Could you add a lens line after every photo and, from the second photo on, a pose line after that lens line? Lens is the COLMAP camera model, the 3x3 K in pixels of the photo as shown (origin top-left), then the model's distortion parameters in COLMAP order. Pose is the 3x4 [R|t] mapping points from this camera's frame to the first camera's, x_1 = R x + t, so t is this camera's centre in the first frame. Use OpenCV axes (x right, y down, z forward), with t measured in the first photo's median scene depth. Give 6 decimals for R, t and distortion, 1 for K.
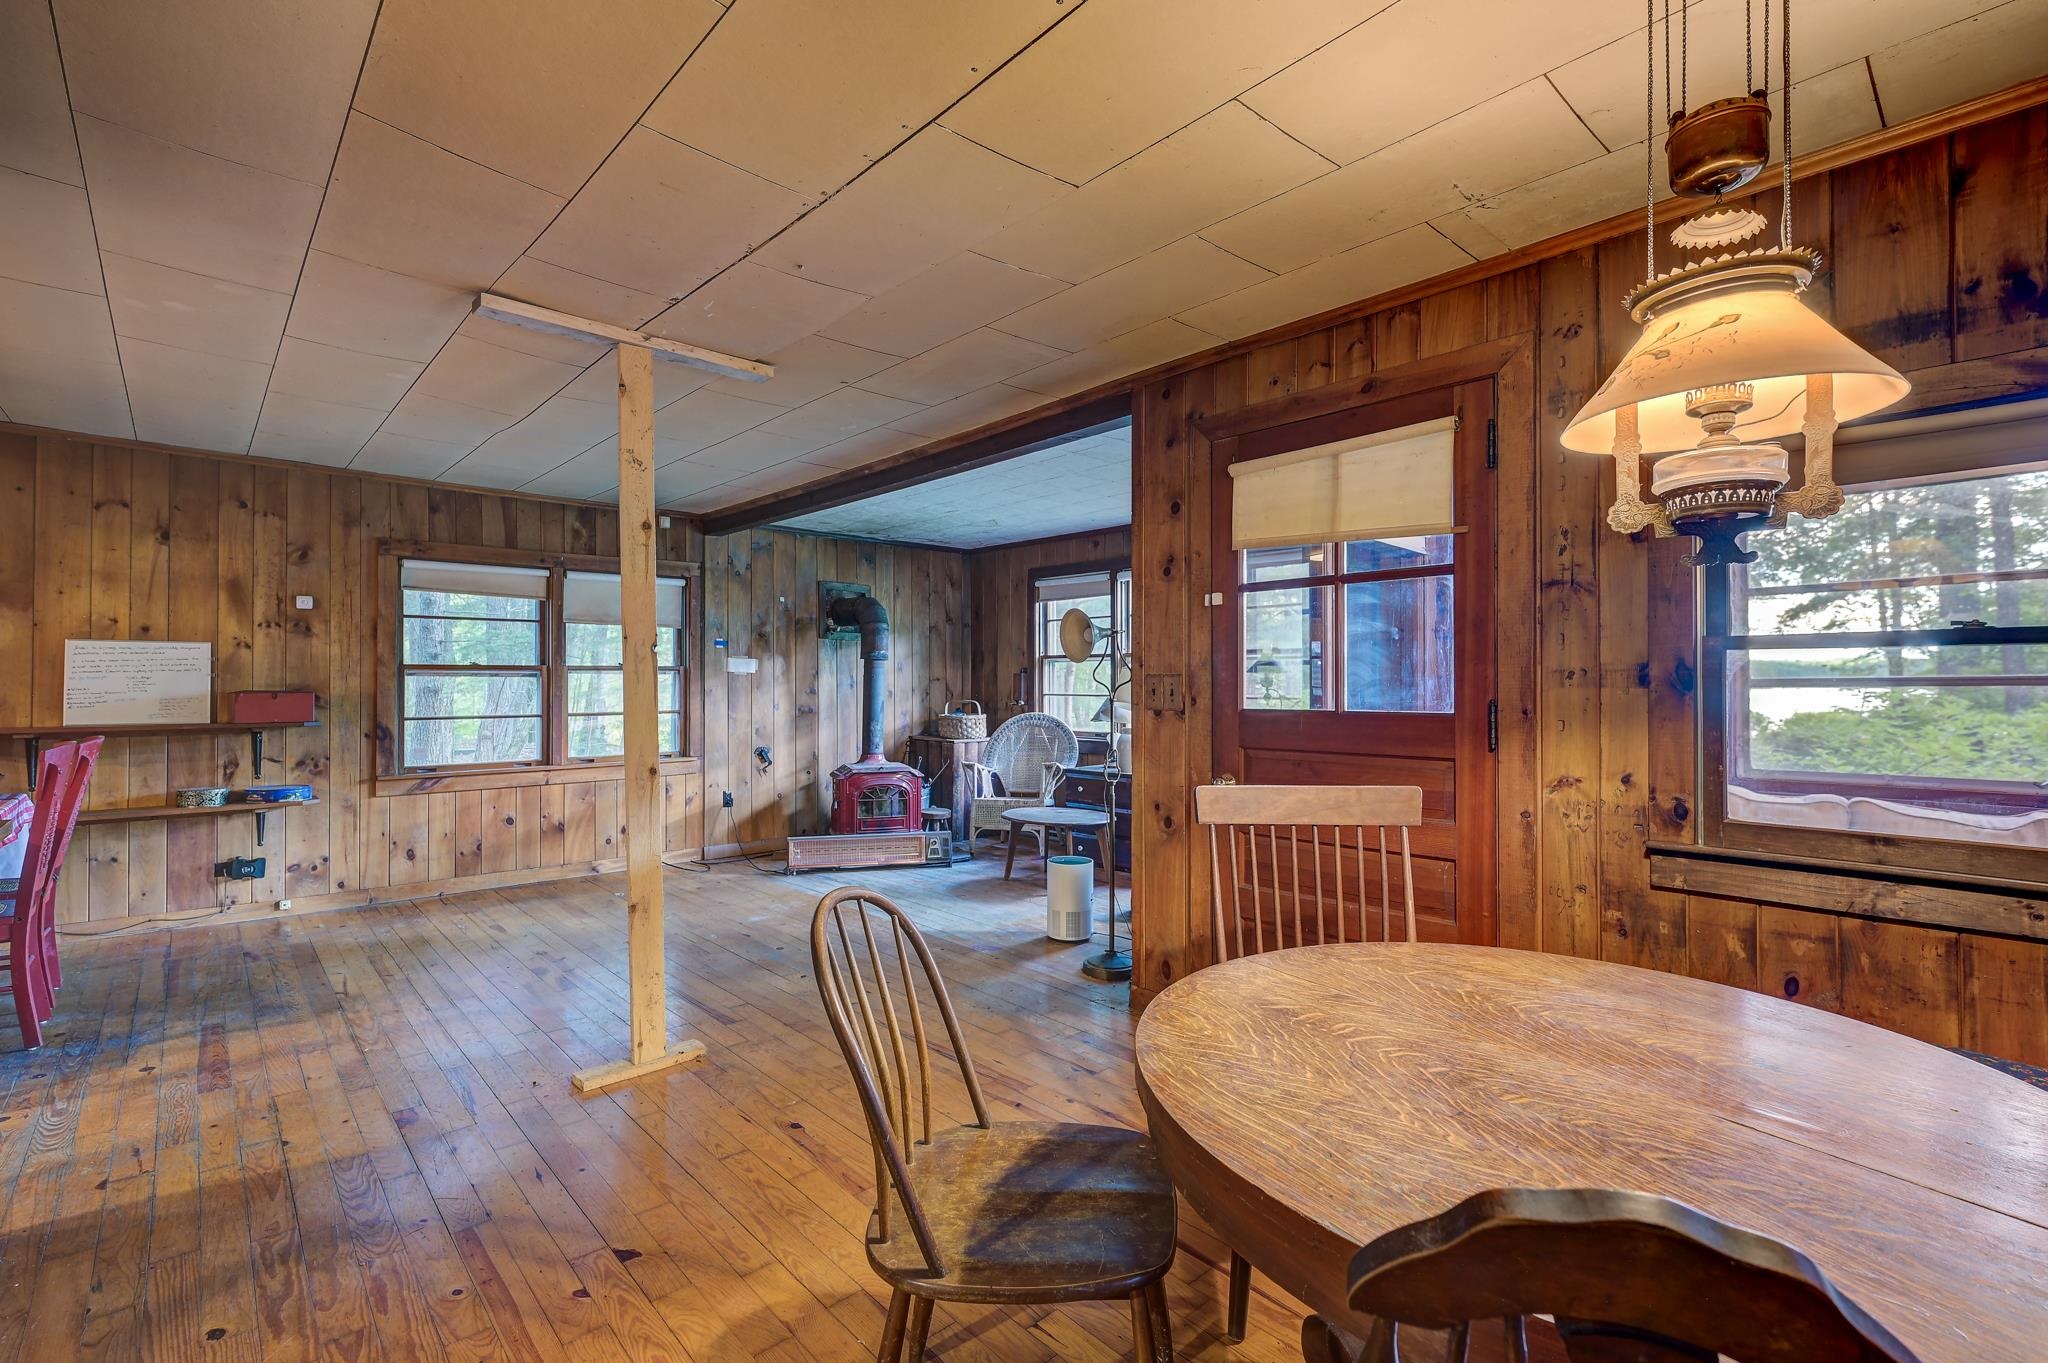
lens RADIAL K [[913.7, 0, 1024.3], [0, 913.7, 673.7], [0, 0, 1]] dist [0.001478, 0.000082]
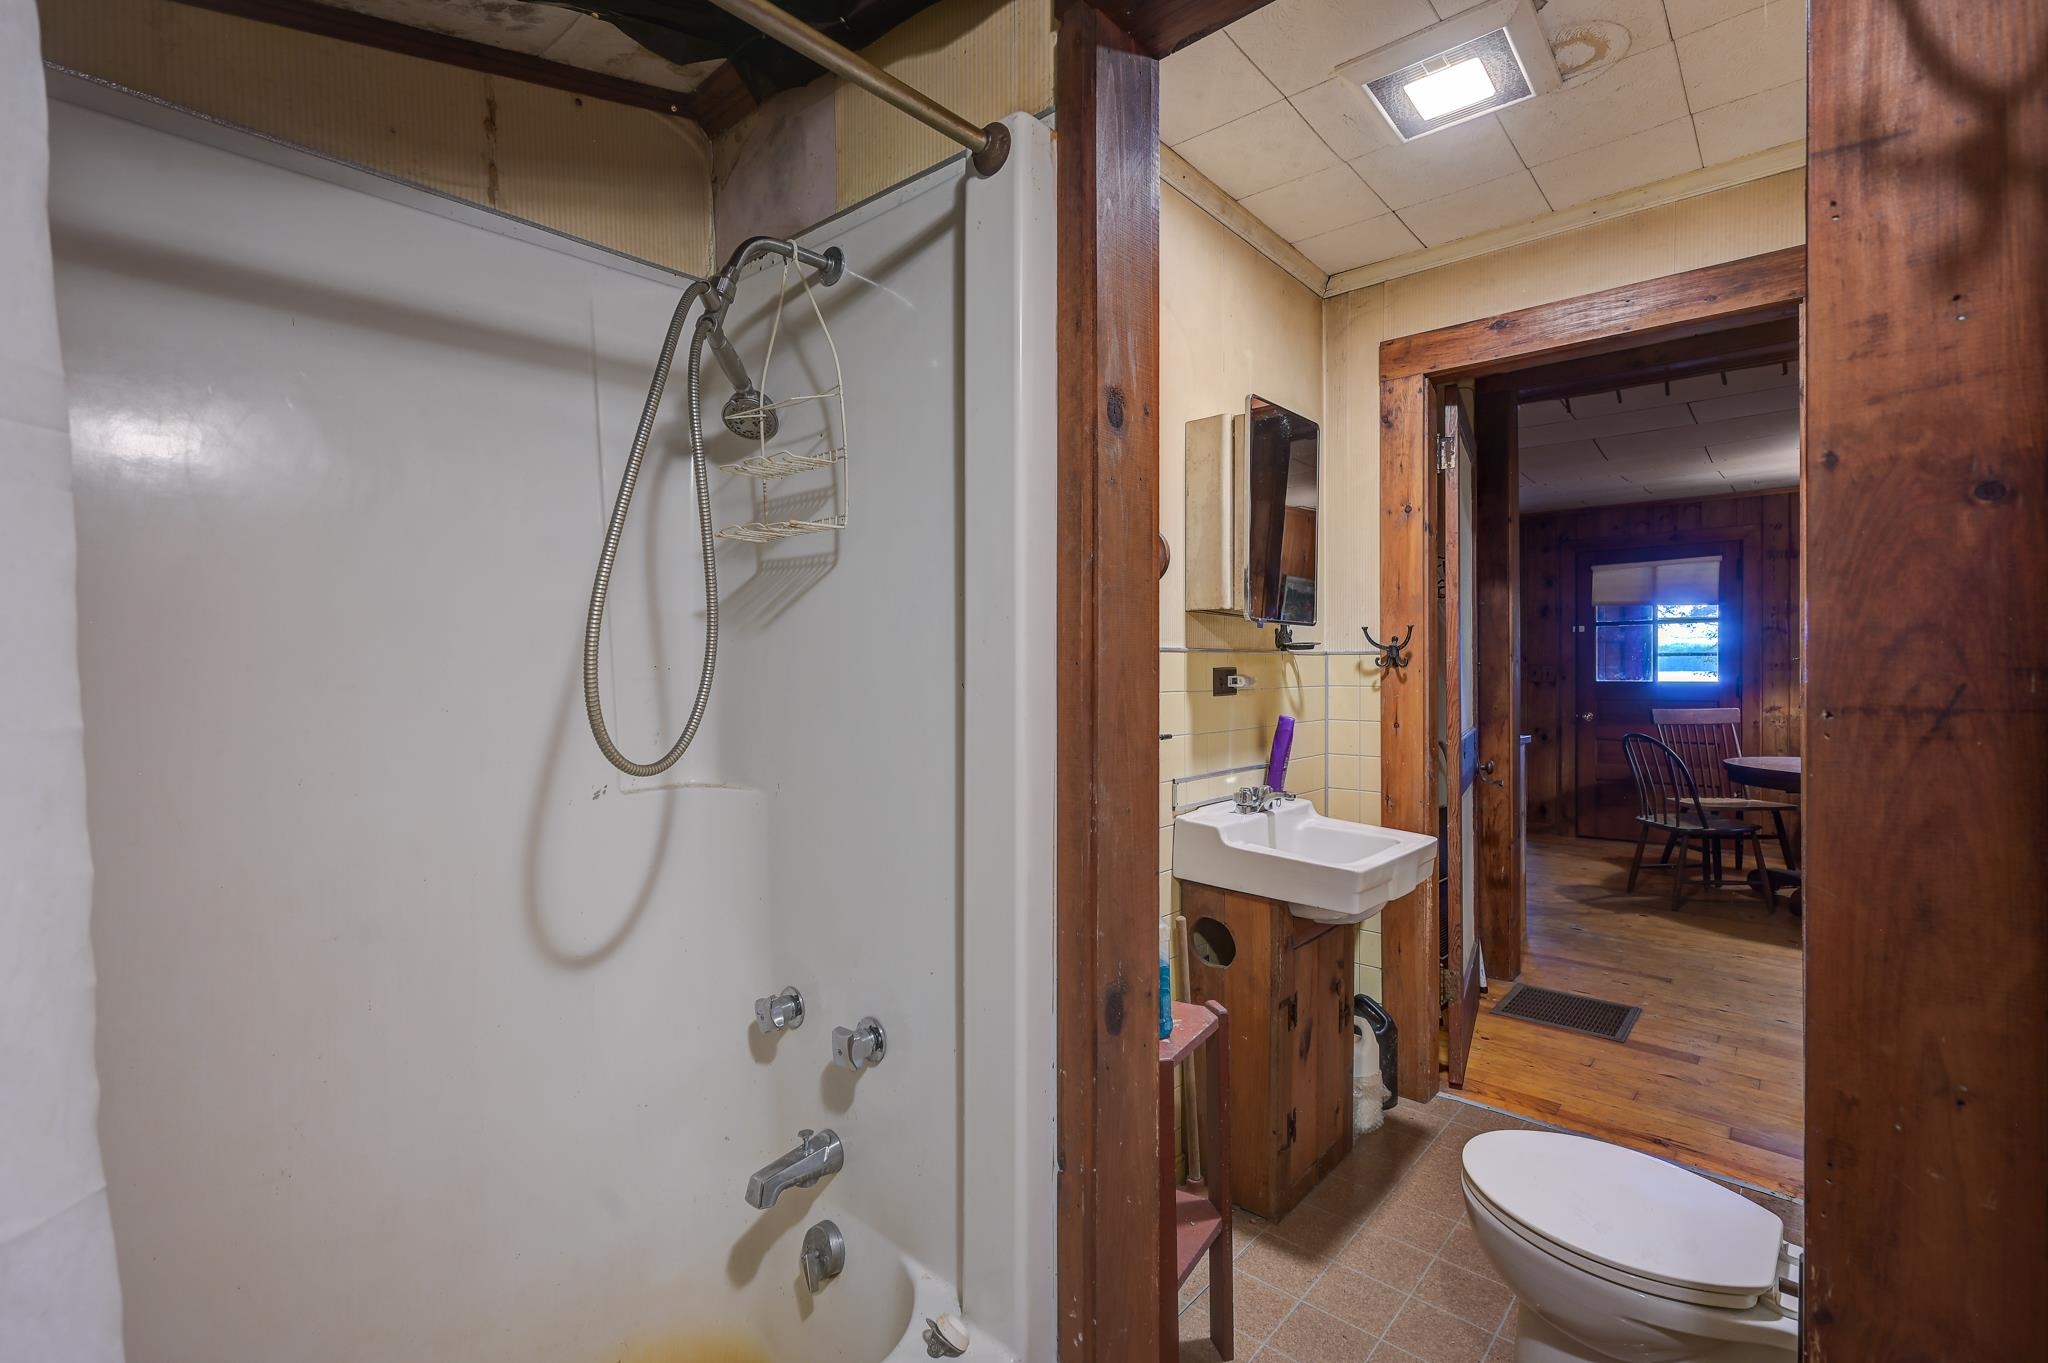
lens RADIAL K [[913.7, 0, 1021.3], [0, 913.7, 676.3], [0, 0, 1]] dist [0.001478, 0.000082]
pose [[0.994252, -0.003421, 0.107014, -0.614802], [0.001407, 0.999821, 0.018888, -0.006855], [-0.107060, -0.018629, 0.994078, -0.451159]]
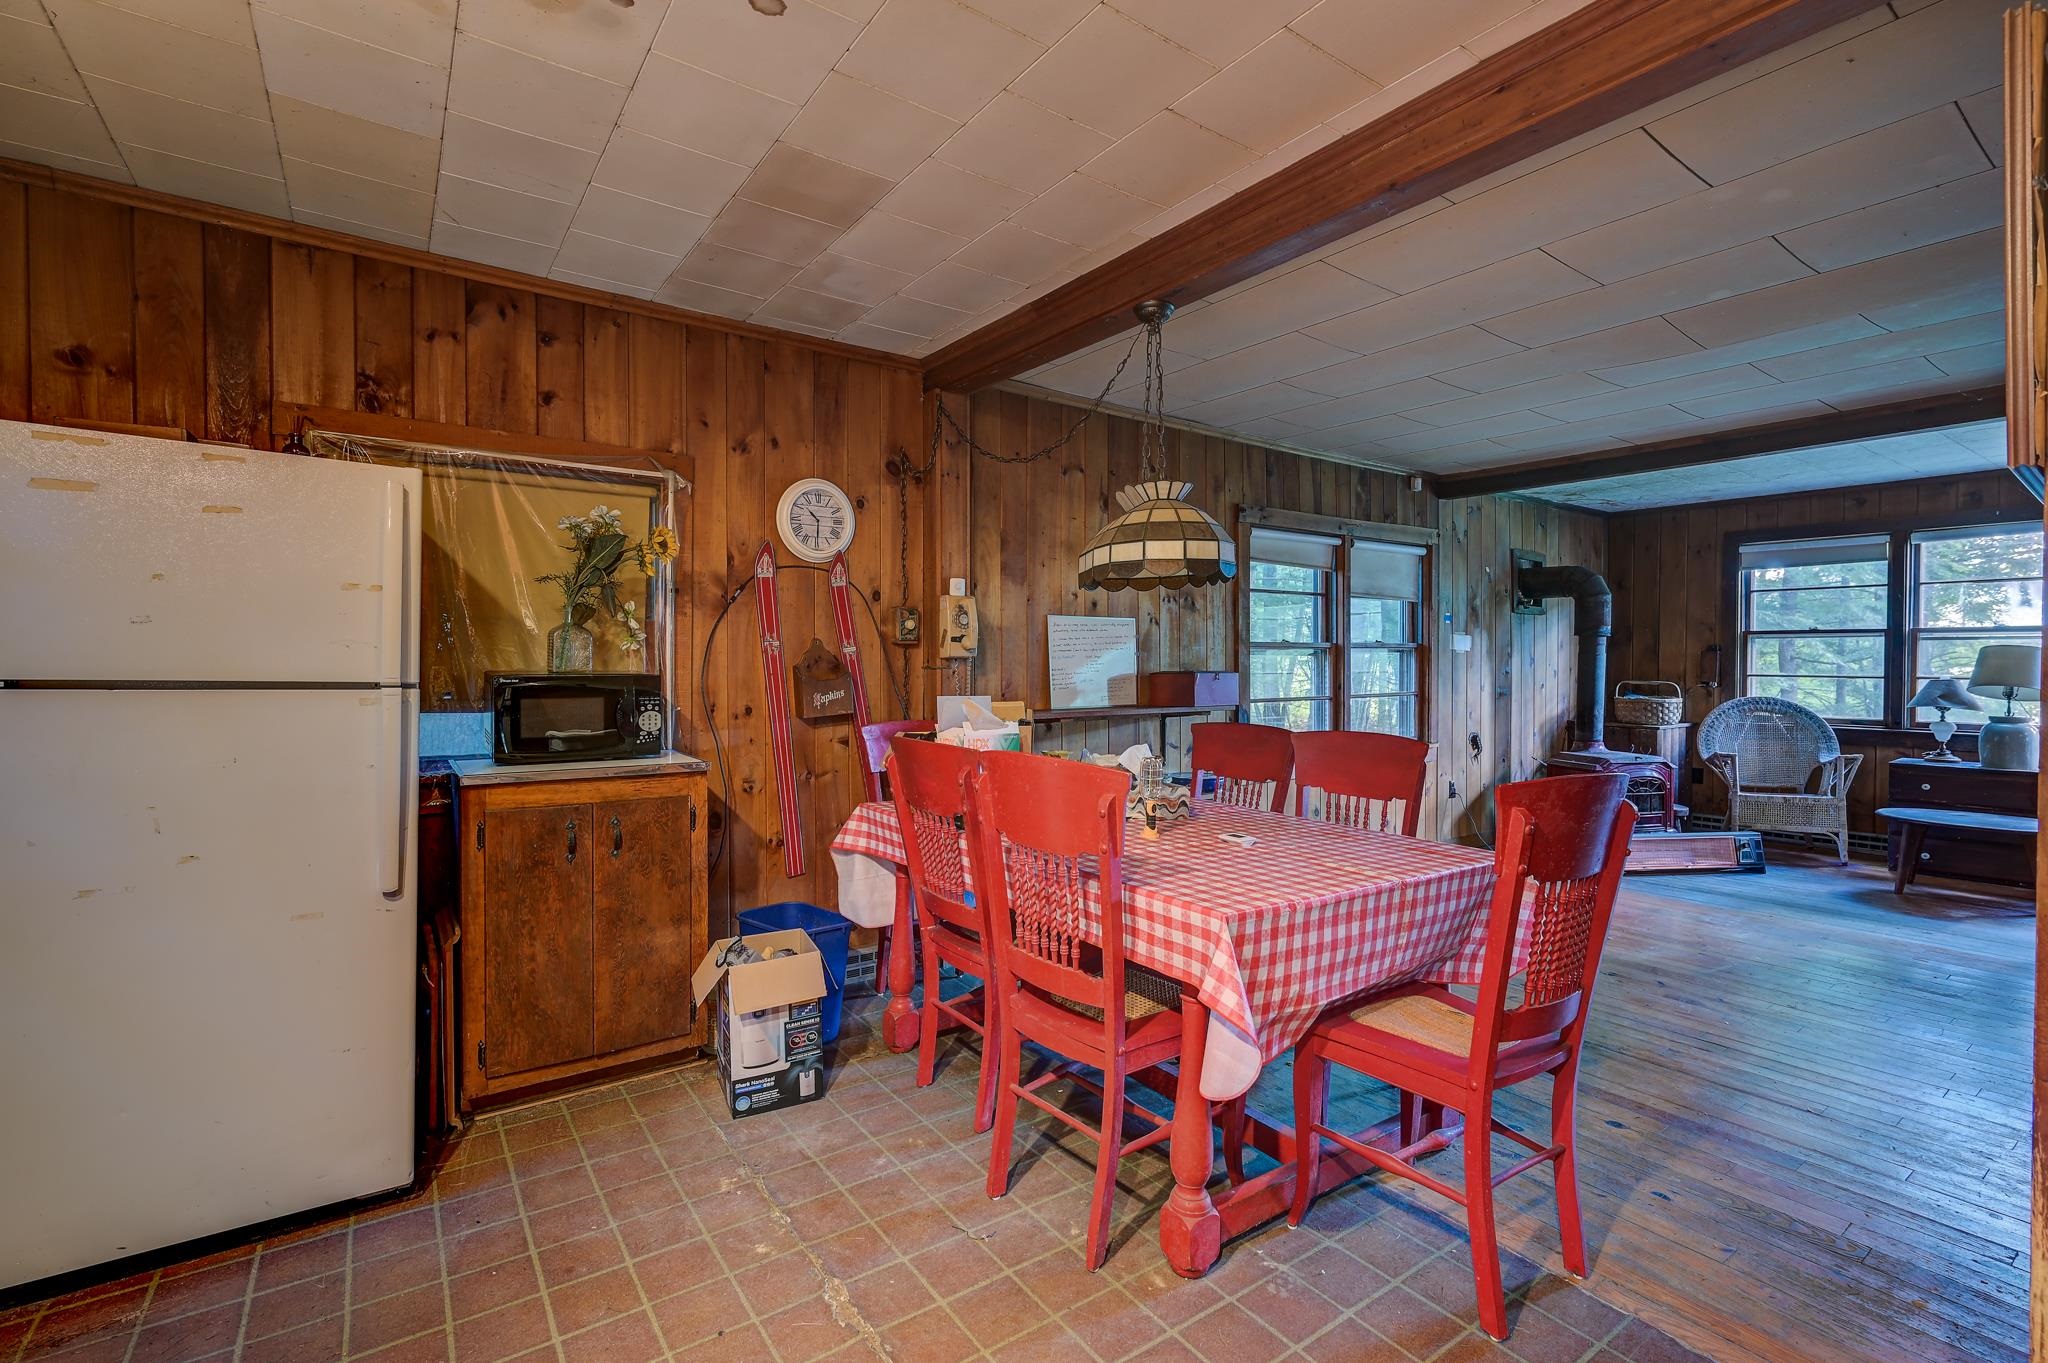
lens RADIAL K [[913.7, 0, 1032.8], [0, 913.7, 666.3], [0, 0, 1]] dist [0.001478, 0.000082]
pose [[0.992483, 0.002001, -0.122366, -0.619213], [0.000096, 0.999853, 0.017132, -0.001213], [0.122383, -0.017015, 0.992337, 0.048359]]
